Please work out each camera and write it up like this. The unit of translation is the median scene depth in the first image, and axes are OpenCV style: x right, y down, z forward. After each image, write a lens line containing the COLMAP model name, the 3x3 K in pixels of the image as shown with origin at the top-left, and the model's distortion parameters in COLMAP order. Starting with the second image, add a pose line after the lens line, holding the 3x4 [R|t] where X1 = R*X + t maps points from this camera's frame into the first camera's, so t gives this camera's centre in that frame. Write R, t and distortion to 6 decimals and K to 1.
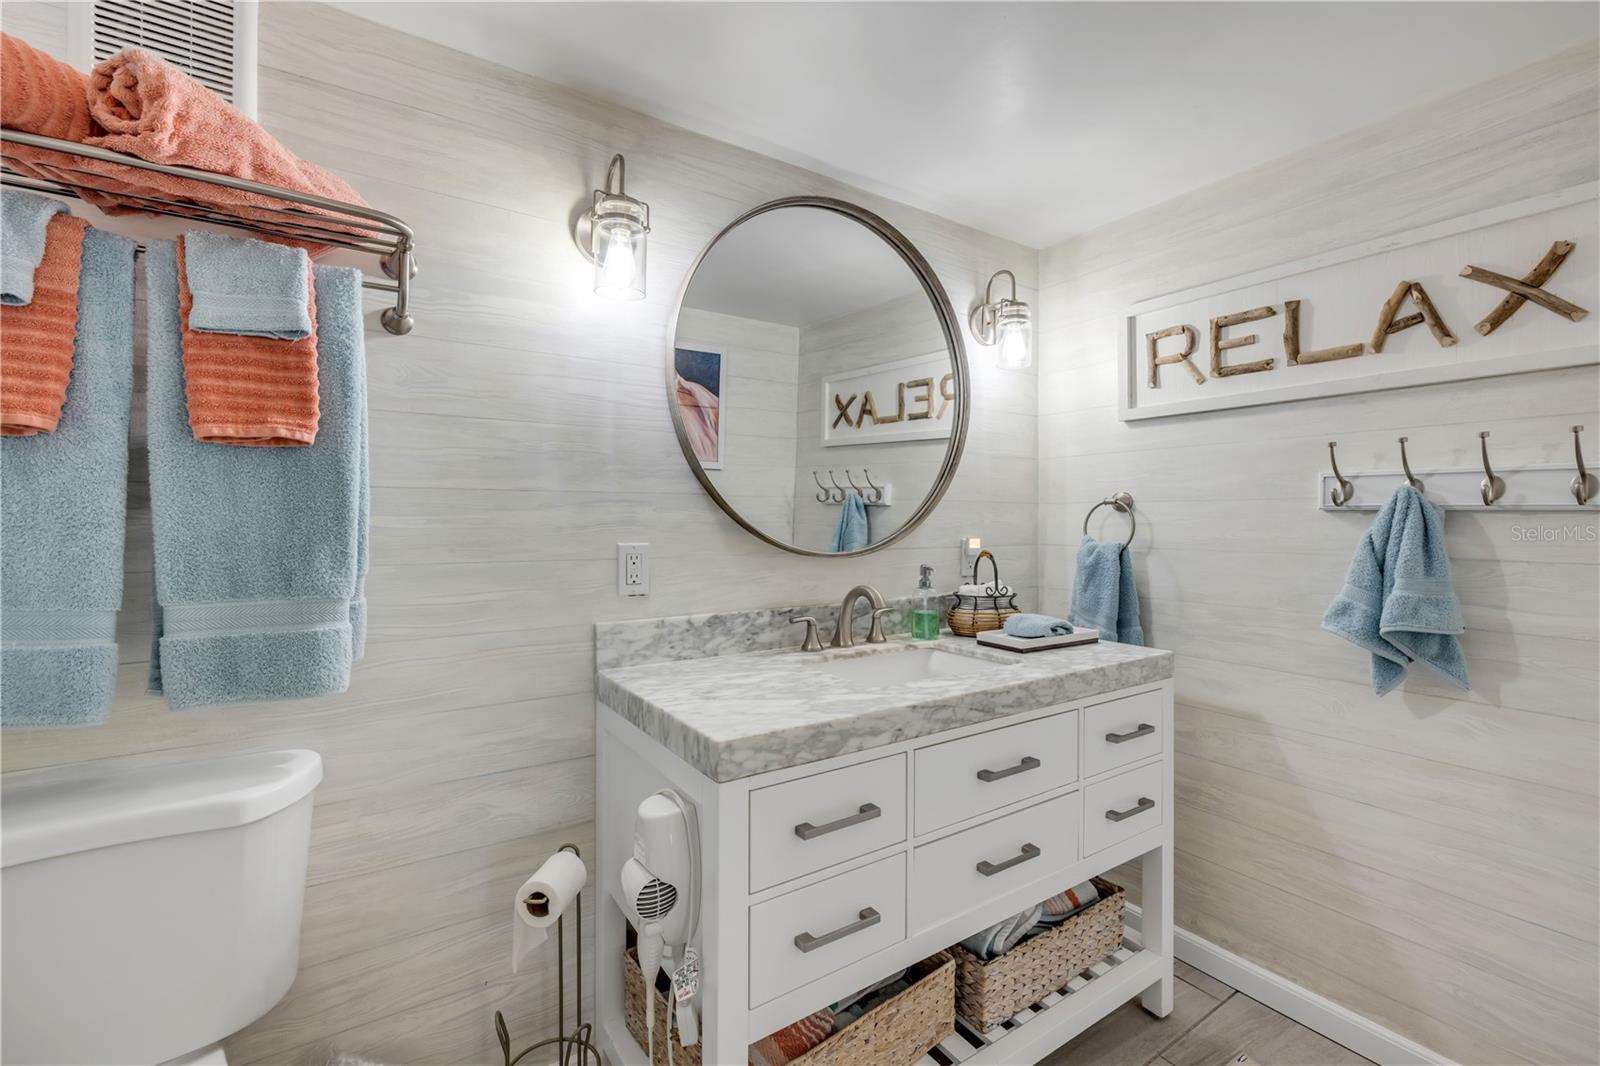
lens RADIAL K [[681.2, 0, 803.7], [0, 681.2, 533.6], [0, 0, 1]] dist [-0.000135, -0.000174]
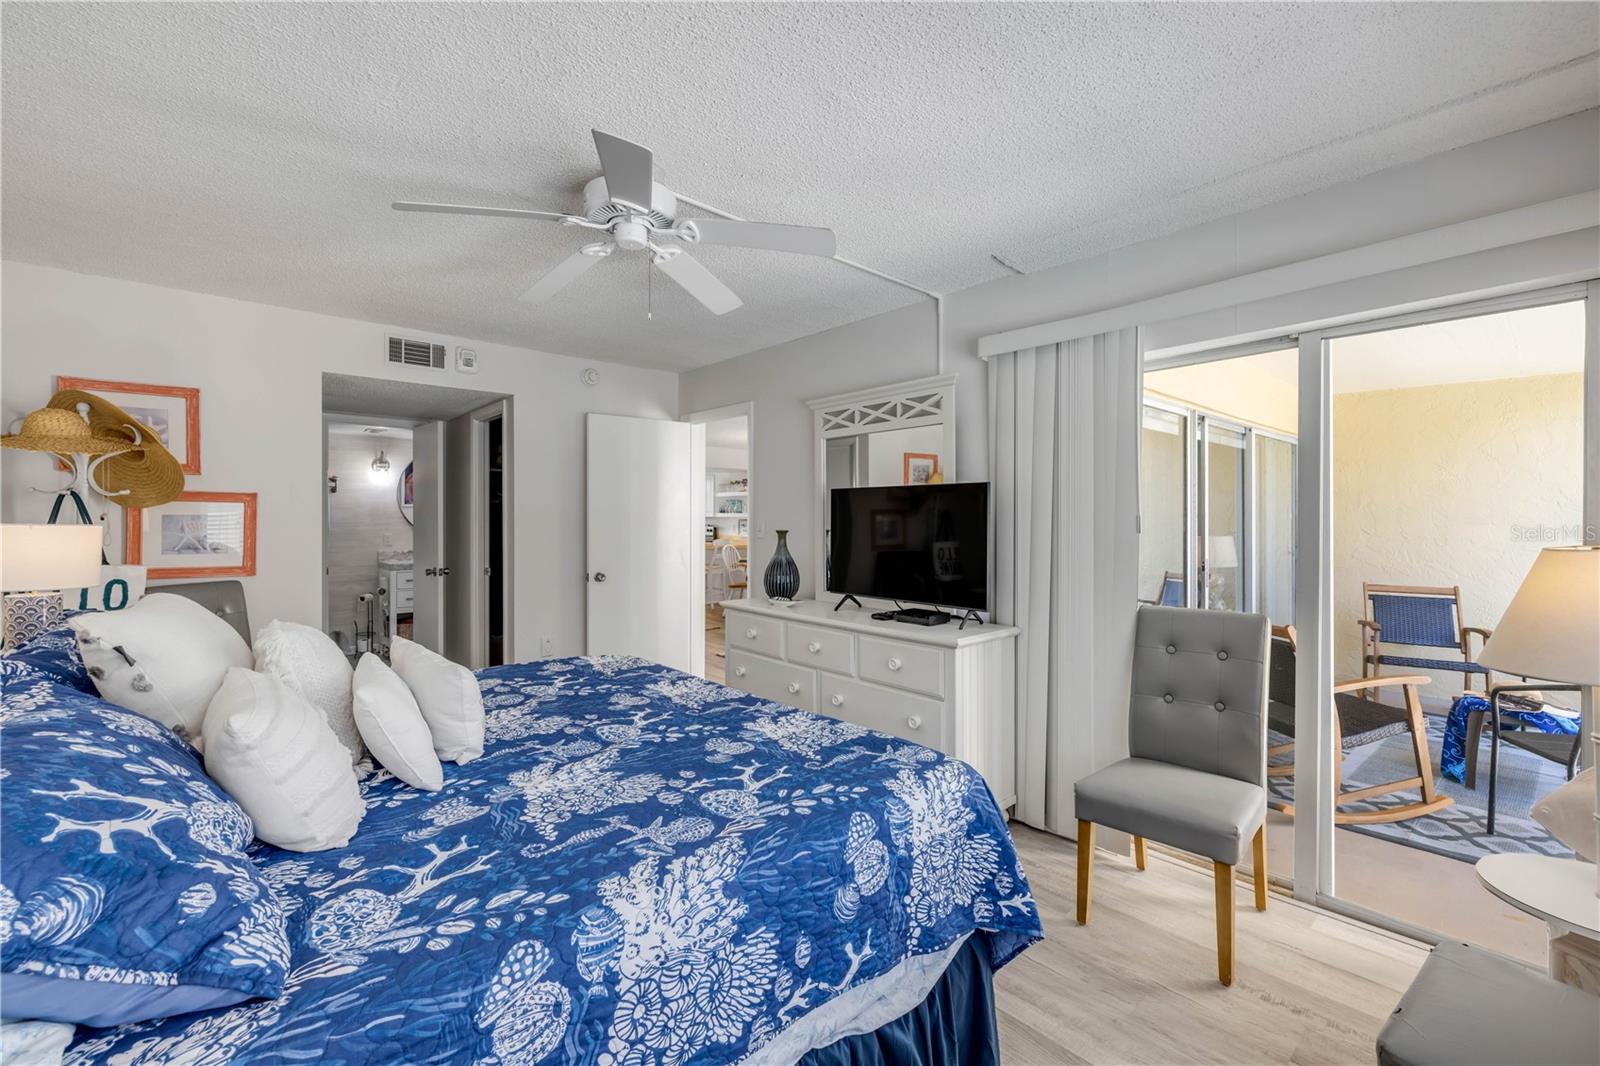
lens RADIAL K [[681.2, 0, 795.1], [0, 681.2, 522.9], [0, 0, 1]] dist [-0.000135, -0.000174]
pose [[0.988523, 0.011500, 0.150631, 2.486063], [-0.012654, 0.999897, 0.006708, -0.169613], [-0.150538, -0.008537, 0.988567, -5.542045]]
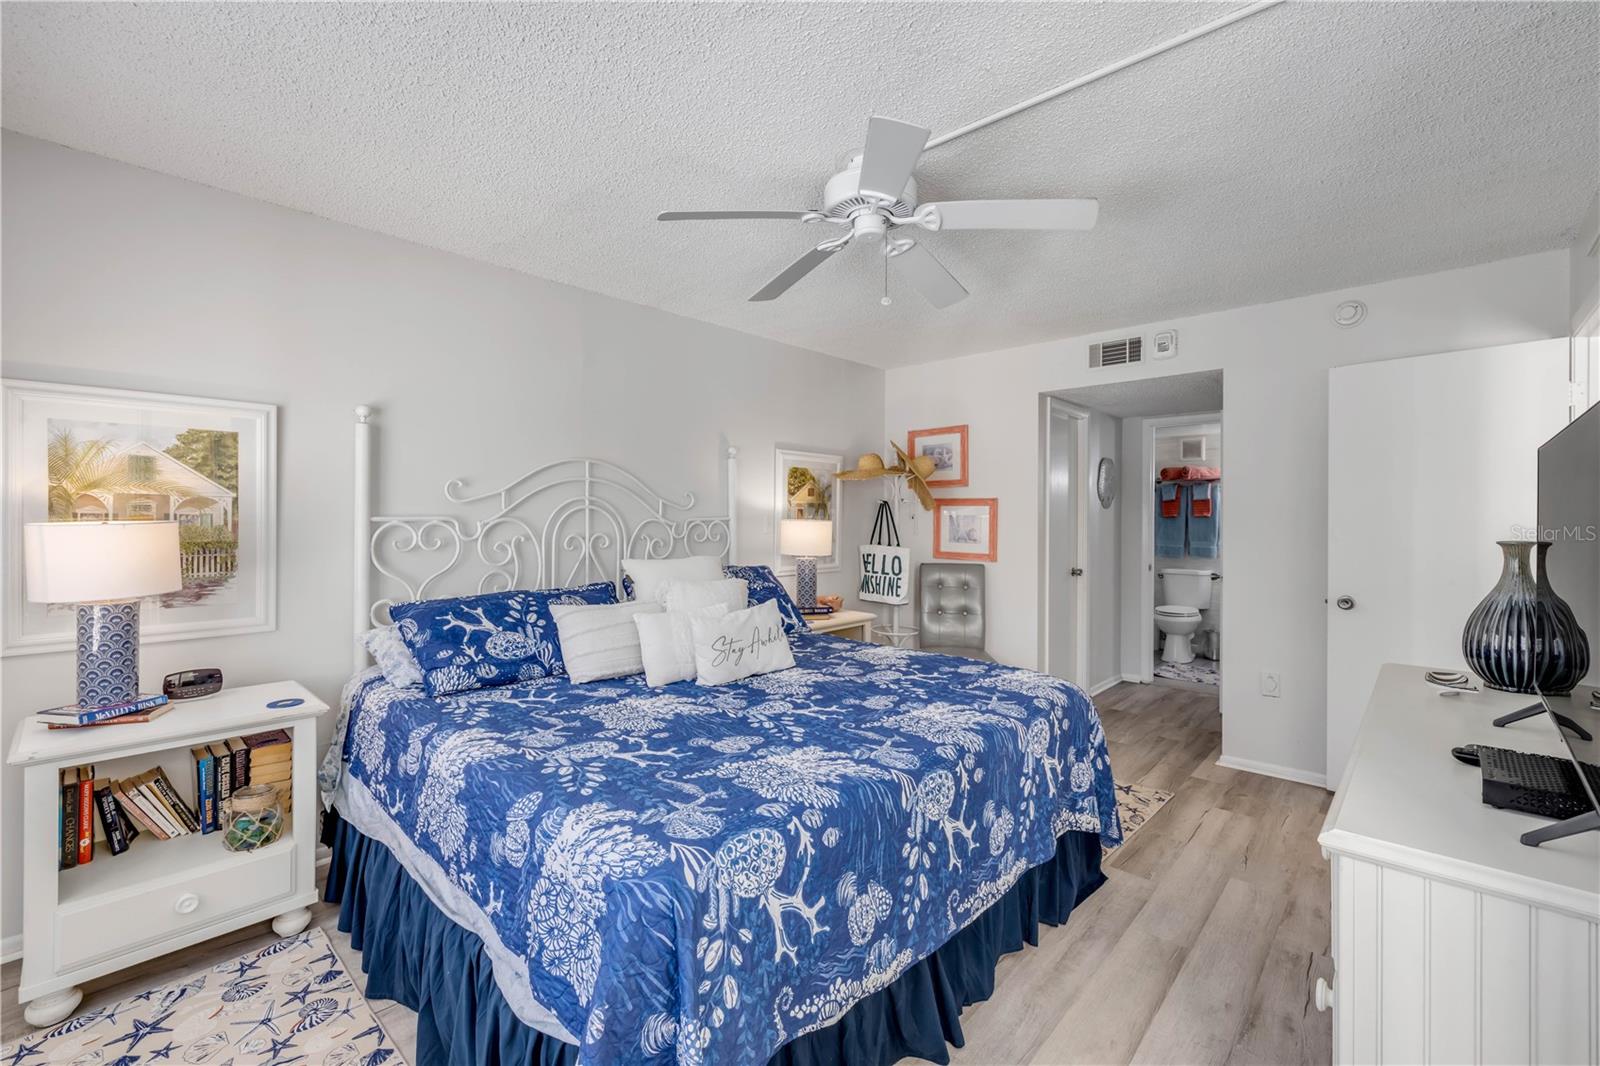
lens RADIAL K [[681.2, 0, 798.4], [0, 681.2, 520.8], [0, 0, 1]] dist [-0.000135, -0.000174]
pose [[0.226348, 0.015111, -0.973929, 4.384280], [-0.002100, 0.999885, 0.015025, -0.178177], [0.974044, -0.001355, 0.226353, -3.967478]]
